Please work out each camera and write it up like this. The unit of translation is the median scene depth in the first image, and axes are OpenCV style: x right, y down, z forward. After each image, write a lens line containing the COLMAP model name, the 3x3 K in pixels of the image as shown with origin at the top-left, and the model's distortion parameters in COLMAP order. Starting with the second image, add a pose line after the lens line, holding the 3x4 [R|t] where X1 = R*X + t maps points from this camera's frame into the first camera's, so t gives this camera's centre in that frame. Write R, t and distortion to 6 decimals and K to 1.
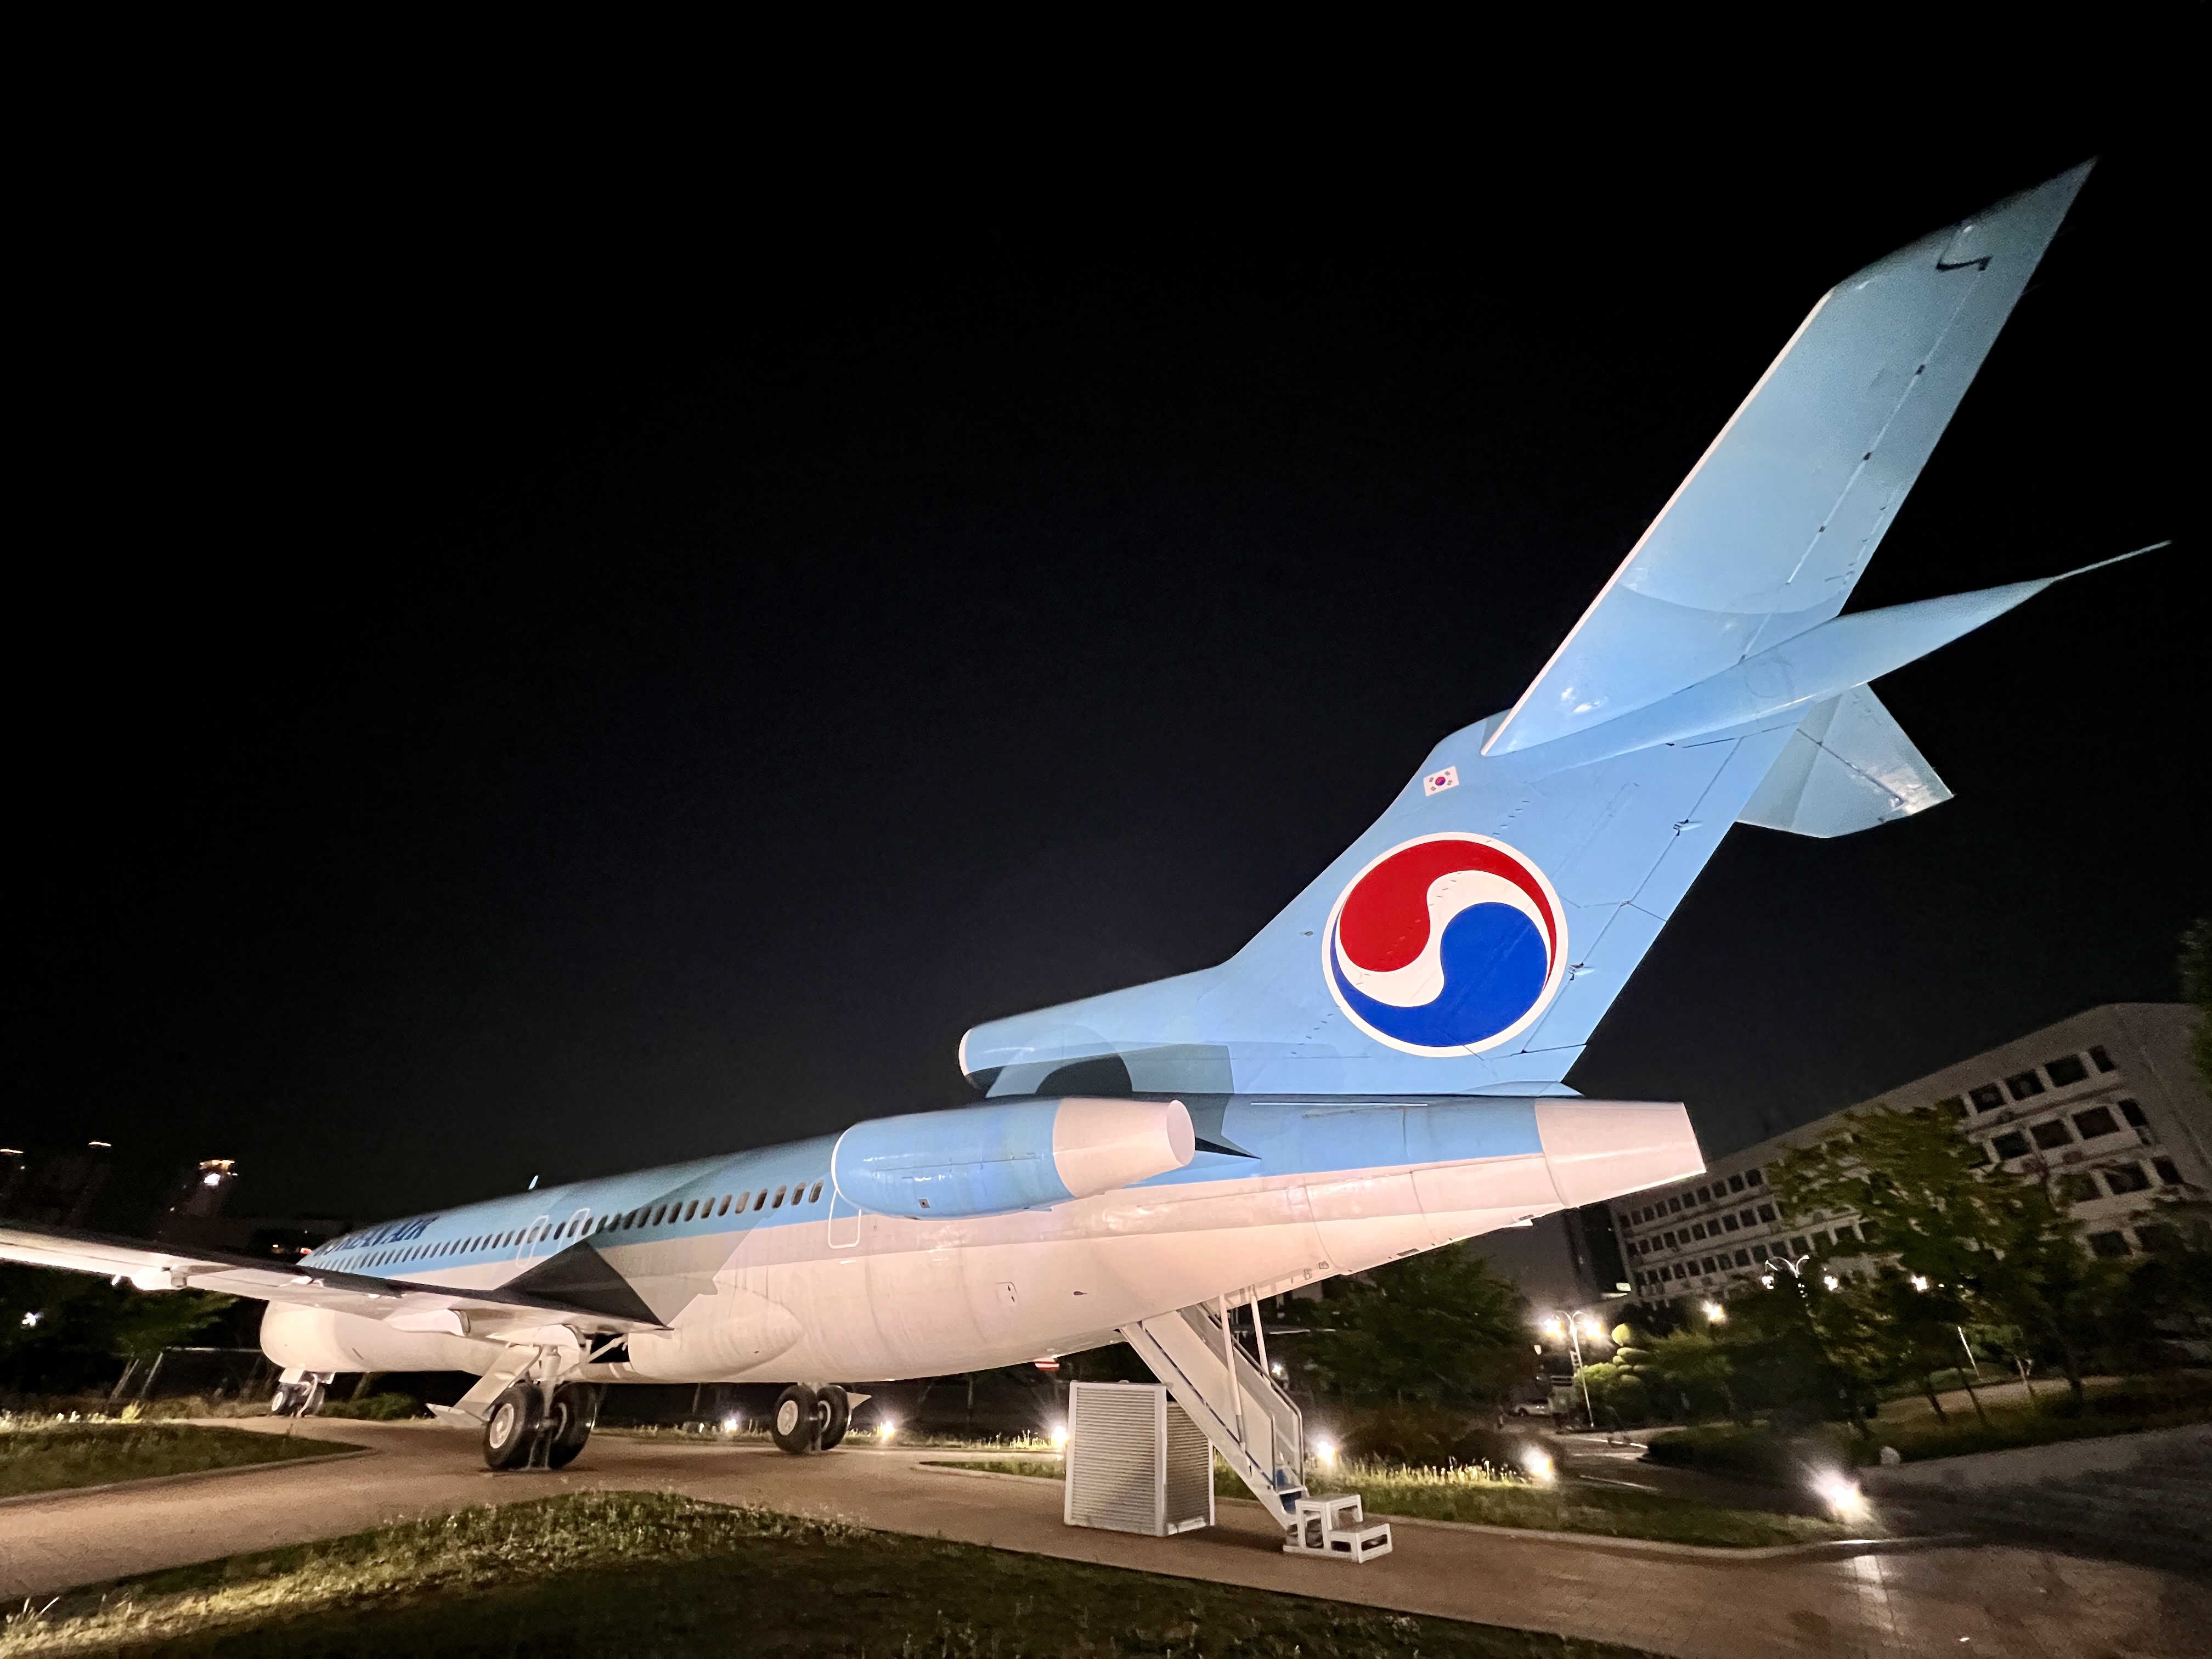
lens RADIAL K [[890.1, 0, 1096.0], [0, 890.1, 819.6], [0, 0, 1]] dist [0.001974, -0.000707]
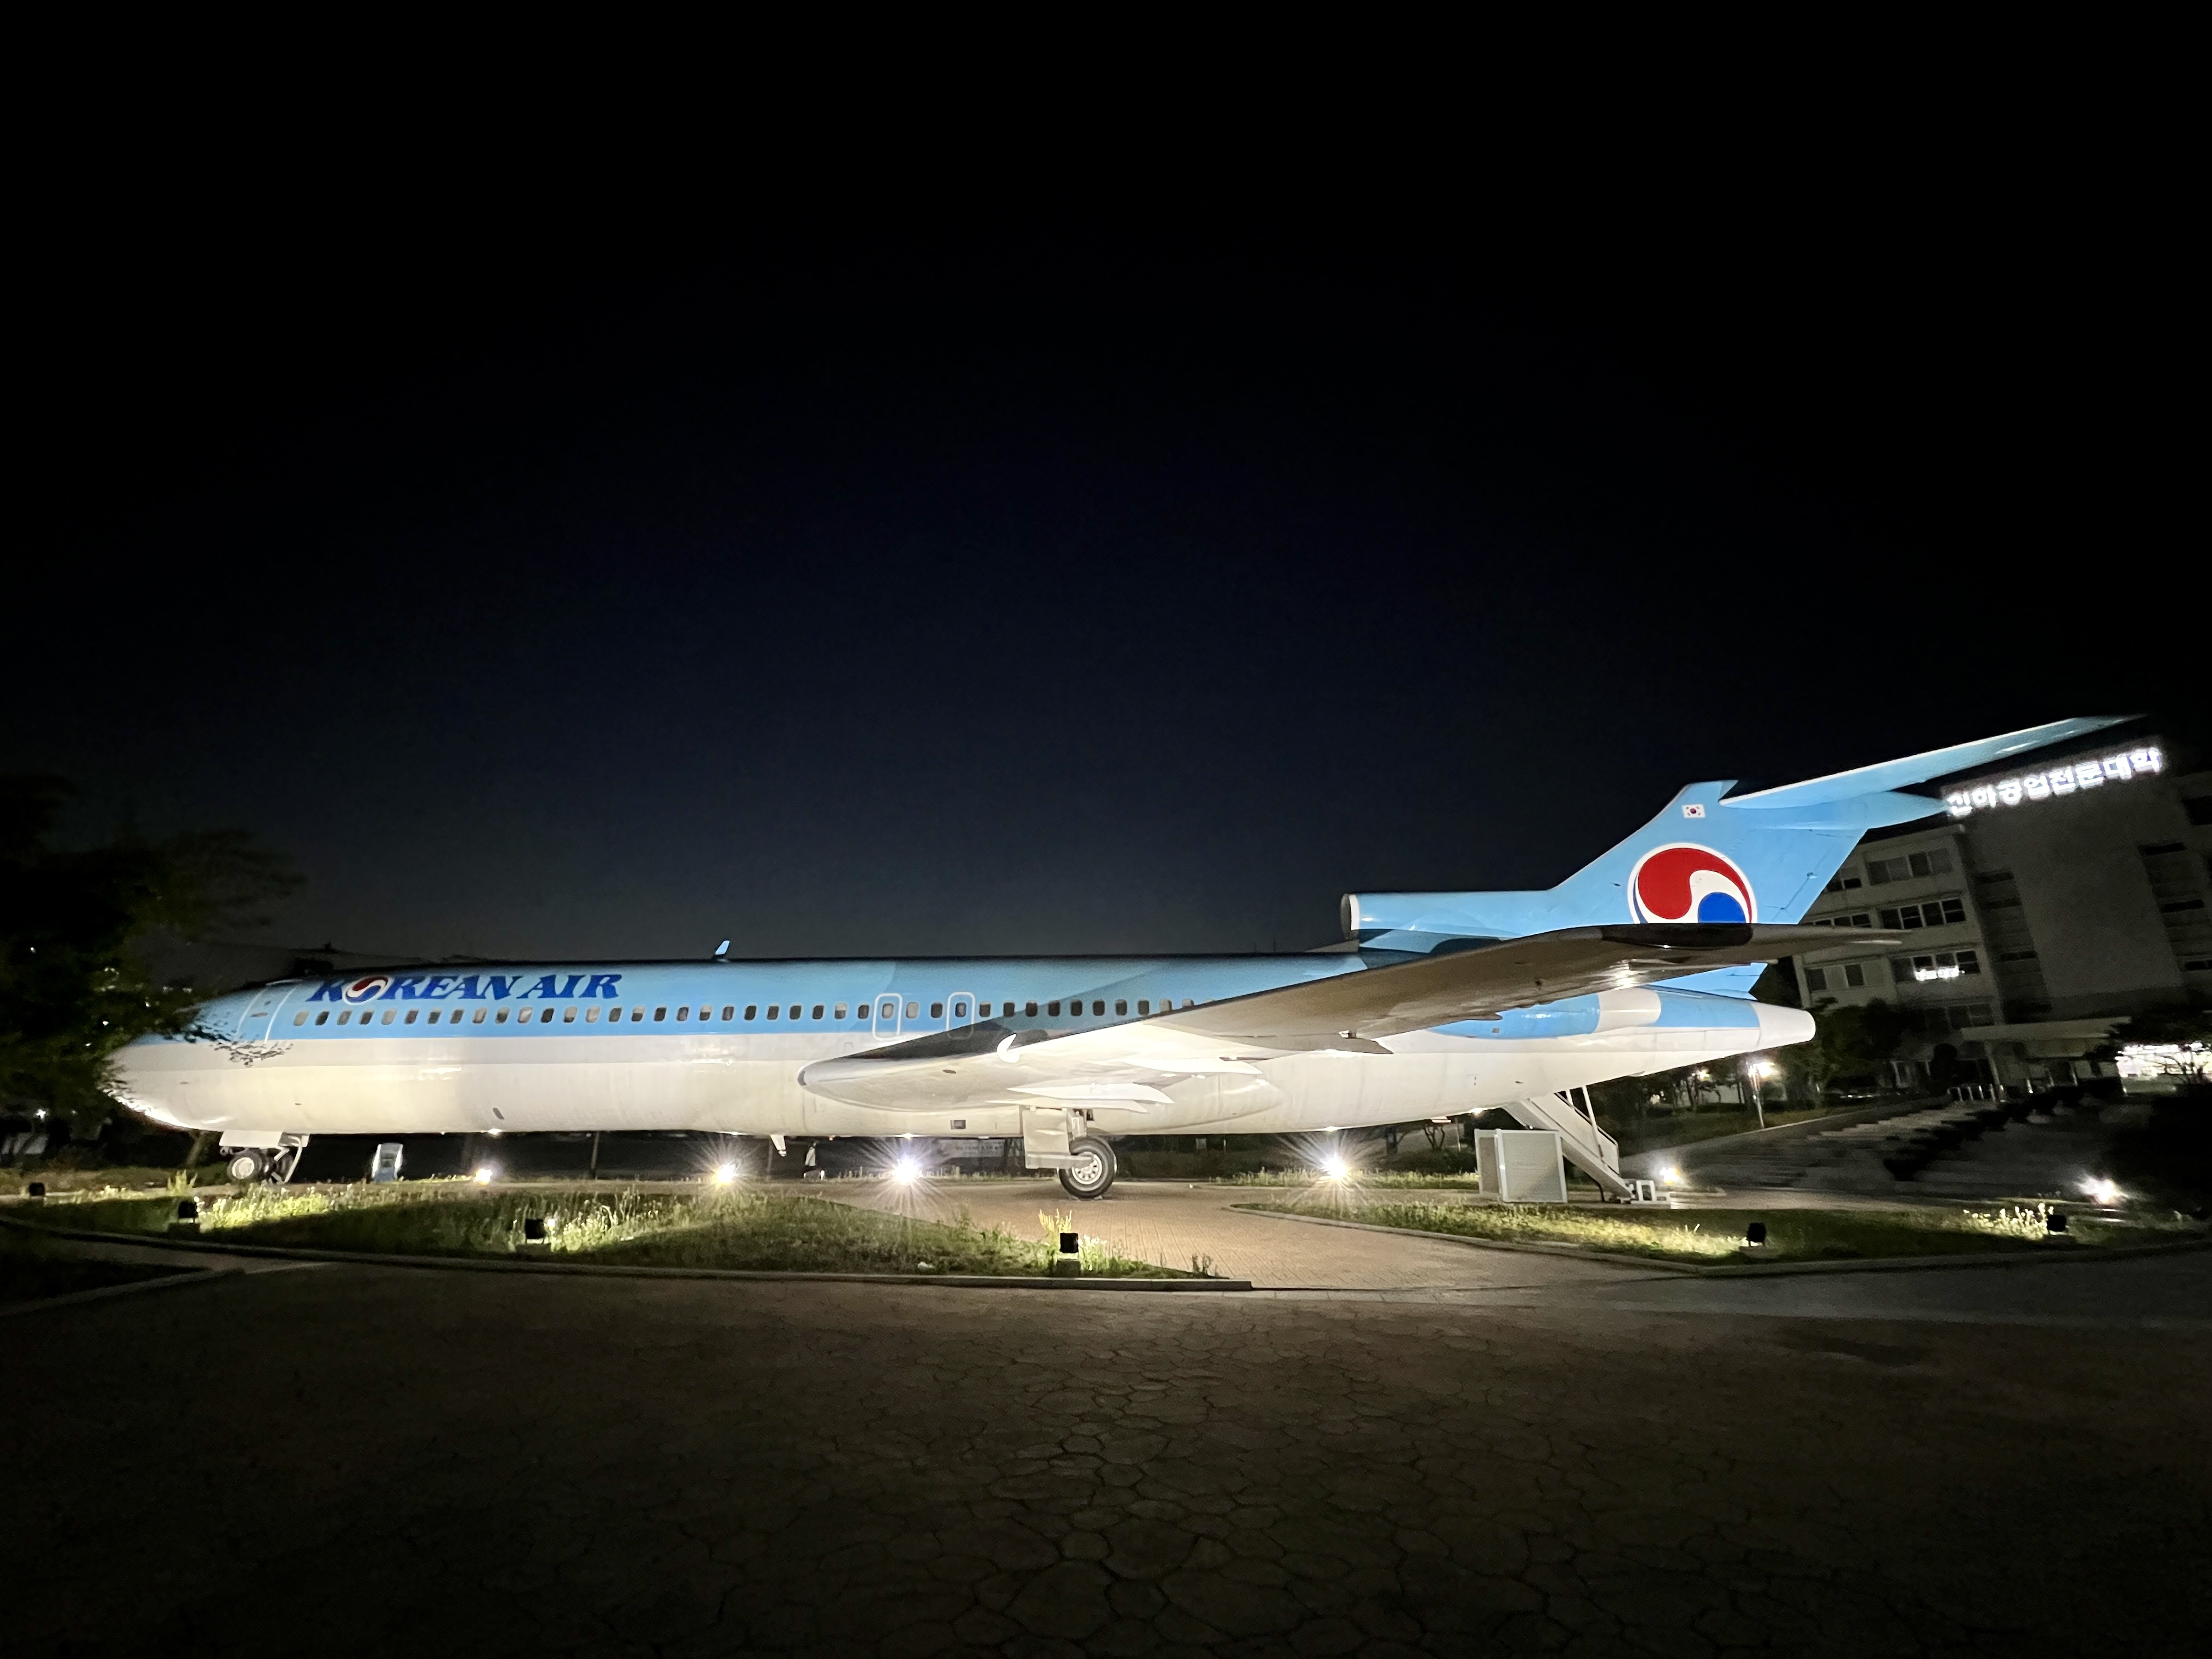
lens RADIAL K [[932.3, 0, 1156.3], [0, 932.3, 821.9], [0, 0, 1]] dist [-0.004273, 0.001208]
pose [[0.820958, 0.168061, 0.545695, -1.606408], [-0.293817, 0.943802, 0.151359, 0.009350], [-0.489590, -0.284594, 0.824201, 0.037280]]
